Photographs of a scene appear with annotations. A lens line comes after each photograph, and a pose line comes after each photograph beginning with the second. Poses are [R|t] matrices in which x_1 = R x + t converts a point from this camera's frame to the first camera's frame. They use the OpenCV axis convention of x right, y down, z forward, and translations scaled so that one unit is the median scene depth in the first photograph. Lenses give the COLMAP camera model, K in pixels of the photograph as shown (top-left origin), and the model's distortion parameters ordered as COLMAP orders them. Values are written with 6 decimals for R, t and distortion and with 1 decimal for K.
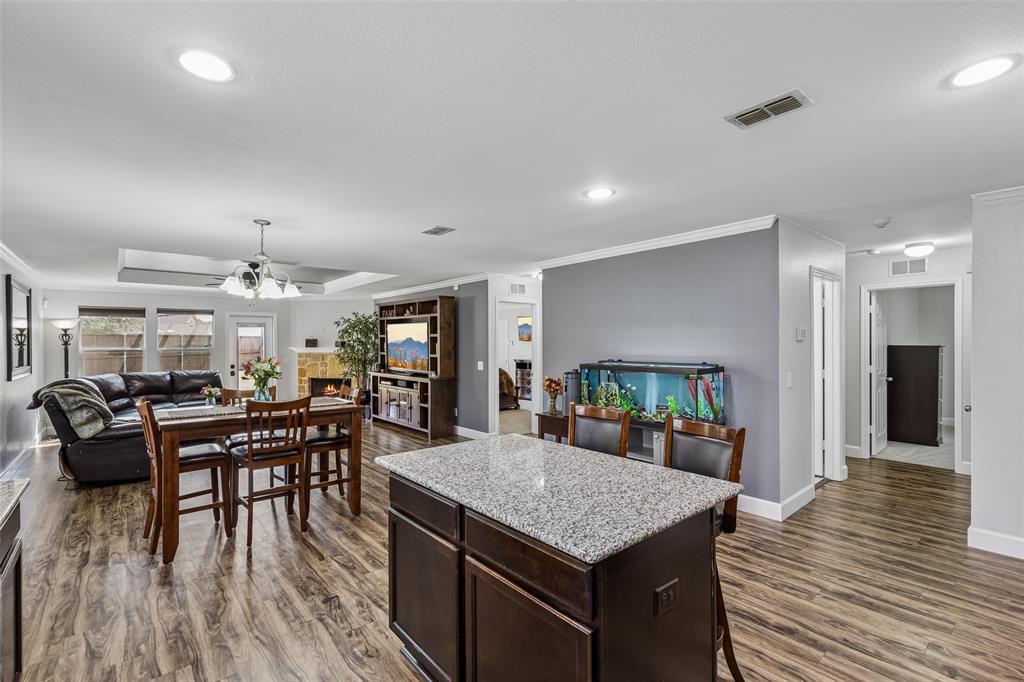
lens RADIAL K [[460.3, 0, 505.3], [0, 460.3, 341.1], [0, 0, 1]] dist [0.006838, -0.001399]
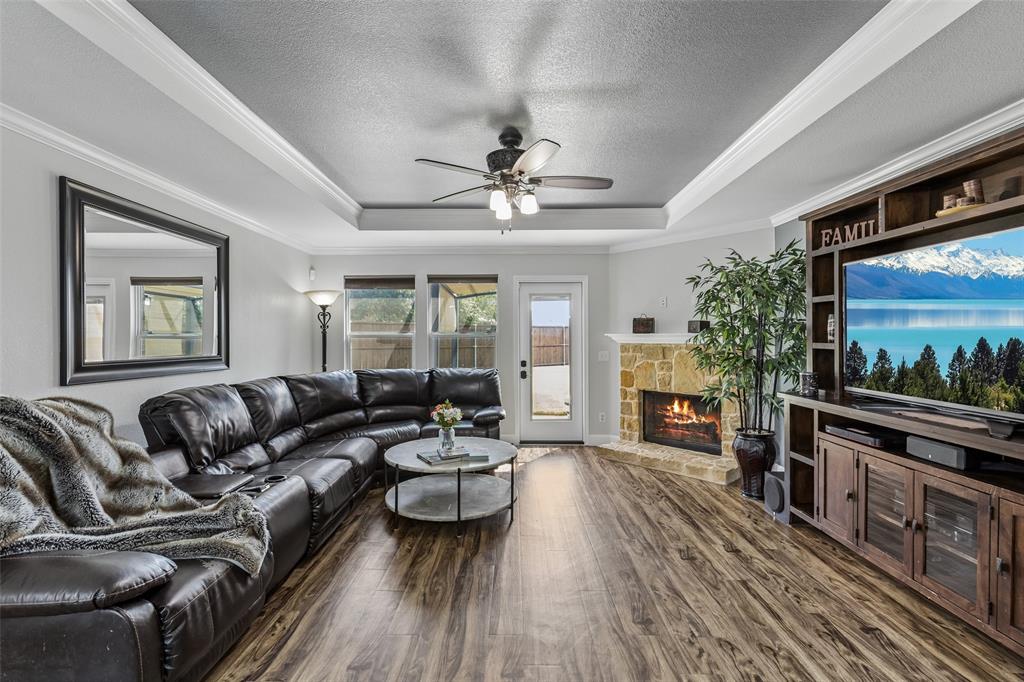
lens RADIAL K [[460.3, 0, 507.7], [0, 460.3, 340.9], [0, 0, 1]] dist [0.006838, -0.001399]
pose [[0.760264, 0.008657, -0.649557, -0.235180], [-0.000877, 0.999924, 0.012300, 0.019565], [0.649614, -0.008781, 0.760214, 0.600603]]
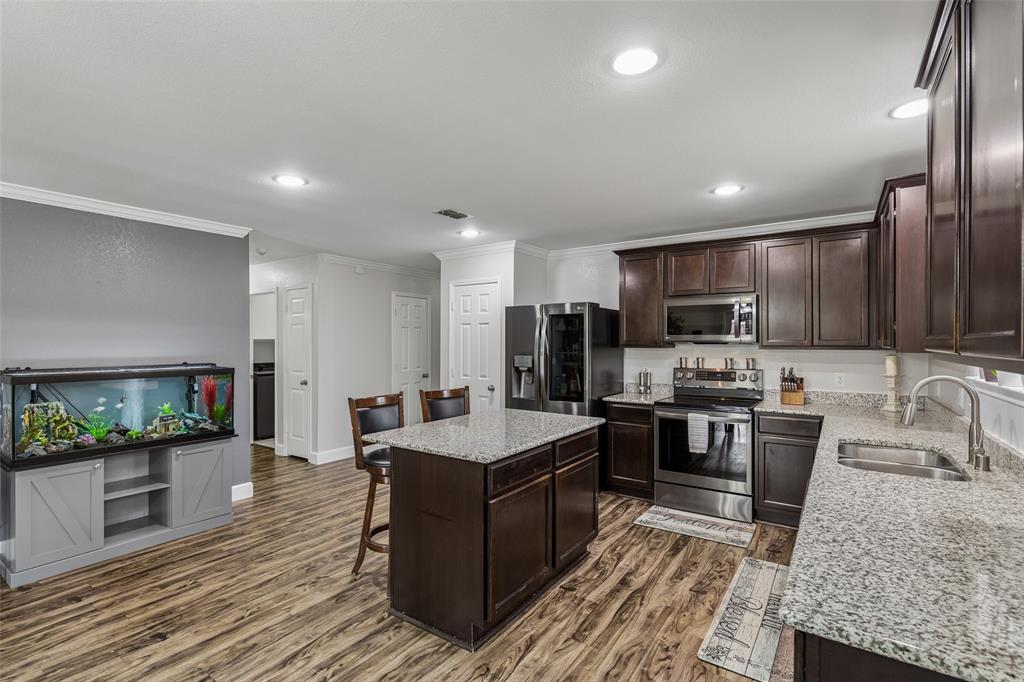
lens RADIAL K [[477.8, 0, 506.3], [0, 477.8, 339.2], [0, 0, 1]] dist [-0.005523, -0.001742]
pose [[-0.256833, 0.009246, 0.966412, -0.340397], [0.000708, 0.999956, -0.009379, 0.005286], [-0.966455, -0.001724, -0.256828, 0.331202]]
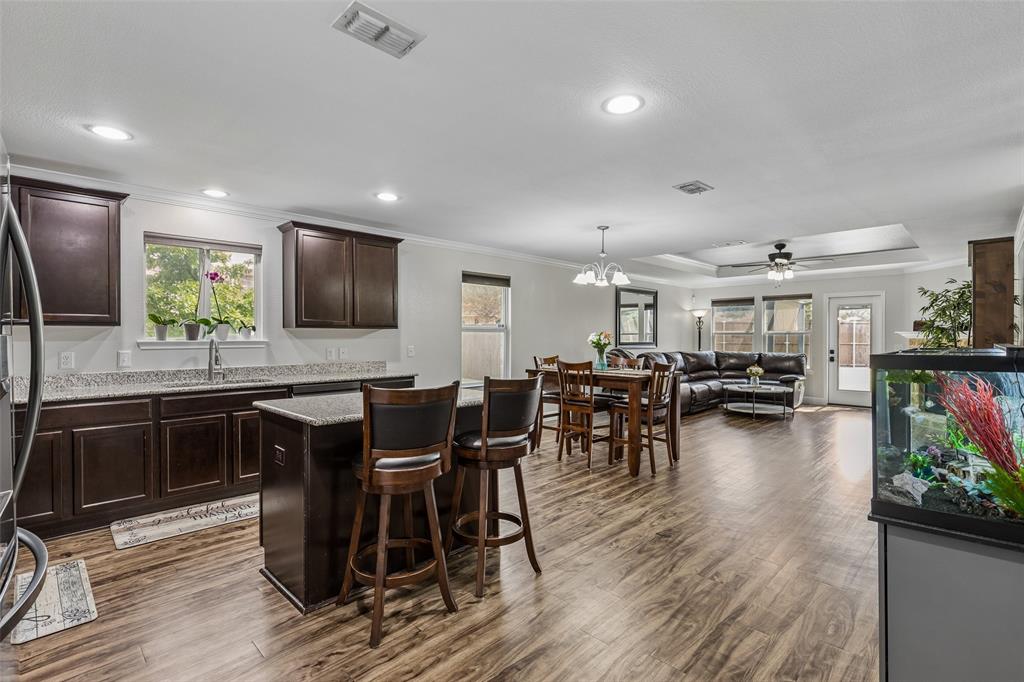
lens RADIAL K [[477.8, 0, 506.7], [0, 477.8, 338.6], [0, 0, 1]] dist [-0.005523, -0.001742]
pose [[0.084603, 0.011794, -0.996345, 0.384590], [0.001069, 0.999928, 0.011927, 0.018693], [0.996414, -0.002075, 0.084585, 0.299947]]
